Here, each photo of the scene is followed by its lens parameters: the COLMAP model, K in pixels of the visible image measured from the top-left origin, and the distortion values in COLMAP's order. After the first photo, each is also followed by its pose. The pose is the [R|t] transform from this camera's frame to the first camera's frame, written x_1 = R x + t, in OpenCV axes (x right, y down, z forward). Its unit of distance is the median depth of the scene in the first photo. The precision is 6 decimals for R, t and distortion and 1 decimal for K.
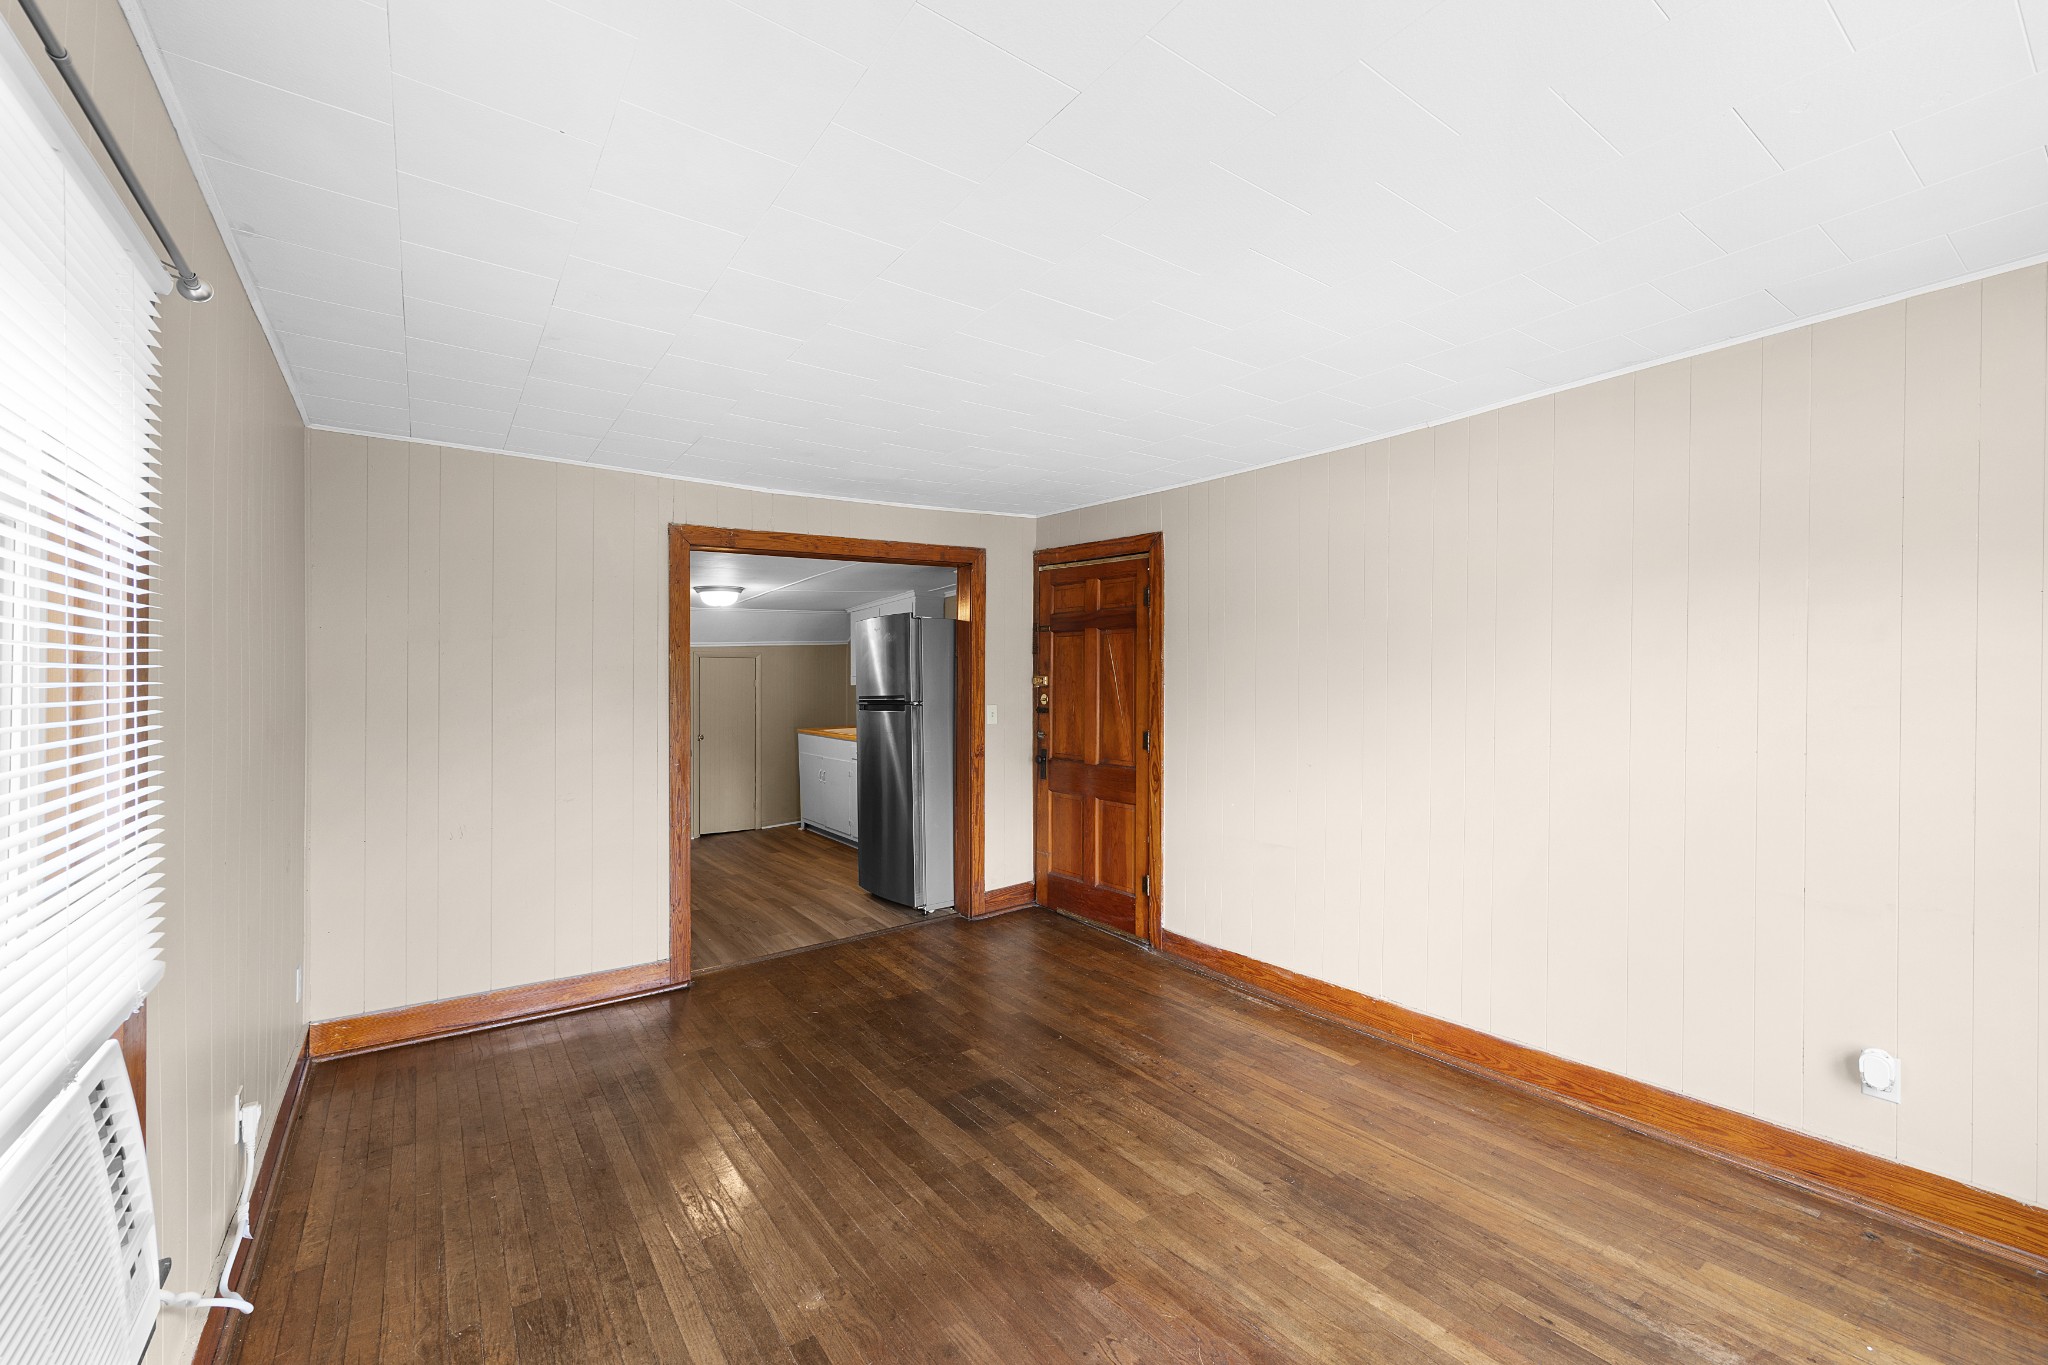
lens RADIAL K [[837.4, 0, 1033.4], [0, 837.4, 681.6], [0, 0, 1]] dist [-0.001596, 0.000020]
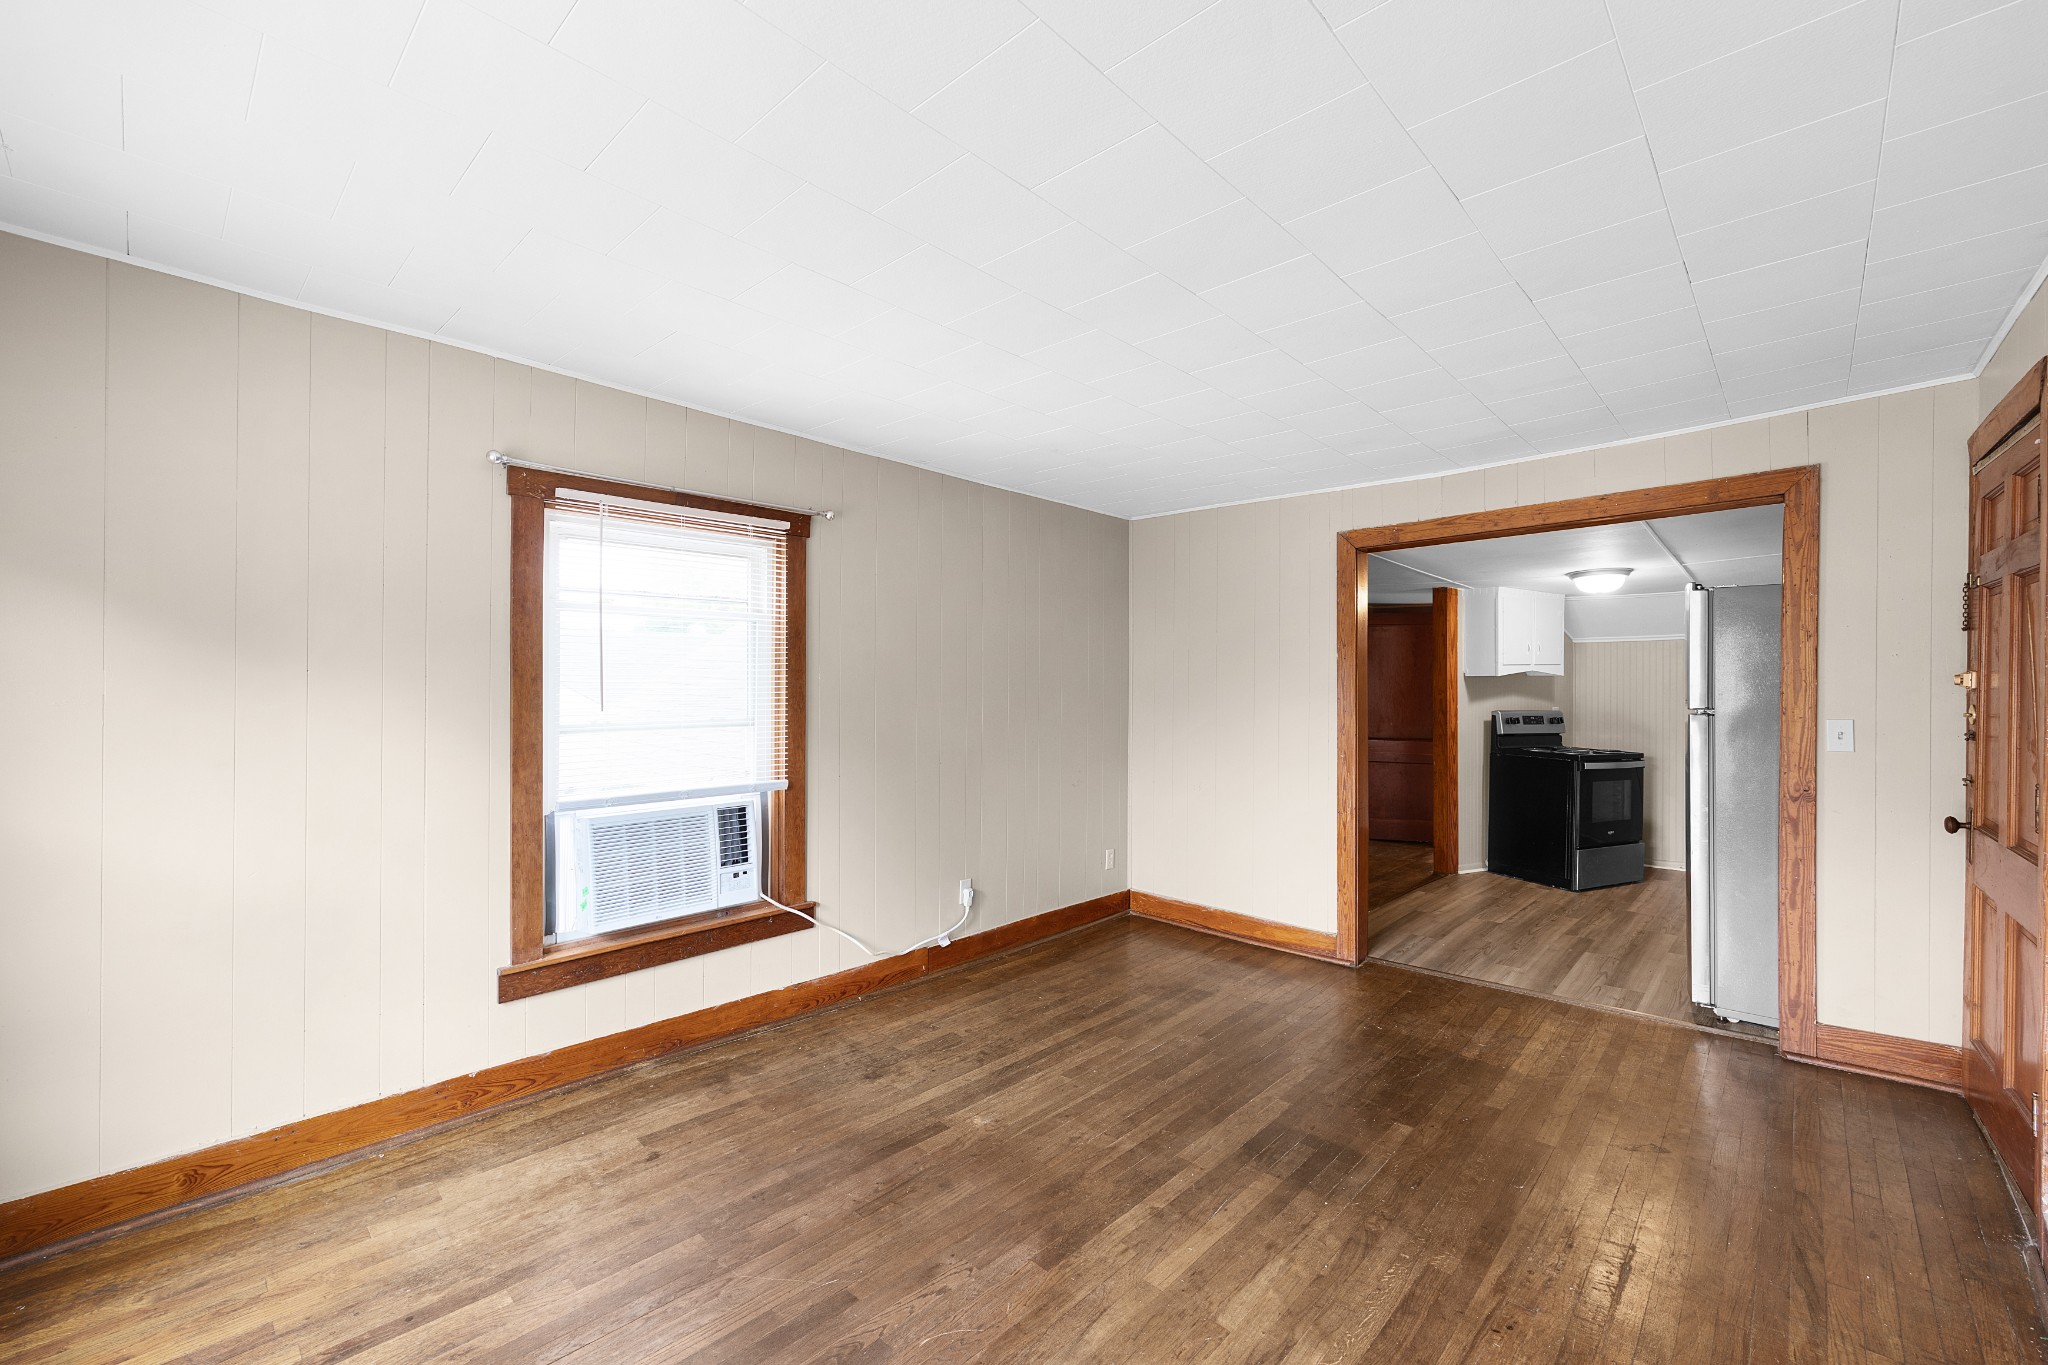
lens RADIAL K [[837.4, 0, 1033.4], [0, 837.4, 681.6], [0, 0, 1]] dist [-0.001596, 0.000020]
pose [[0.189991, 0.003304, -0.981780, 0.717675], [-0.004986, 0.999985, 0.002400, 0.003210], [0.981773, 0.004439, 0.190005, 0.522204]]
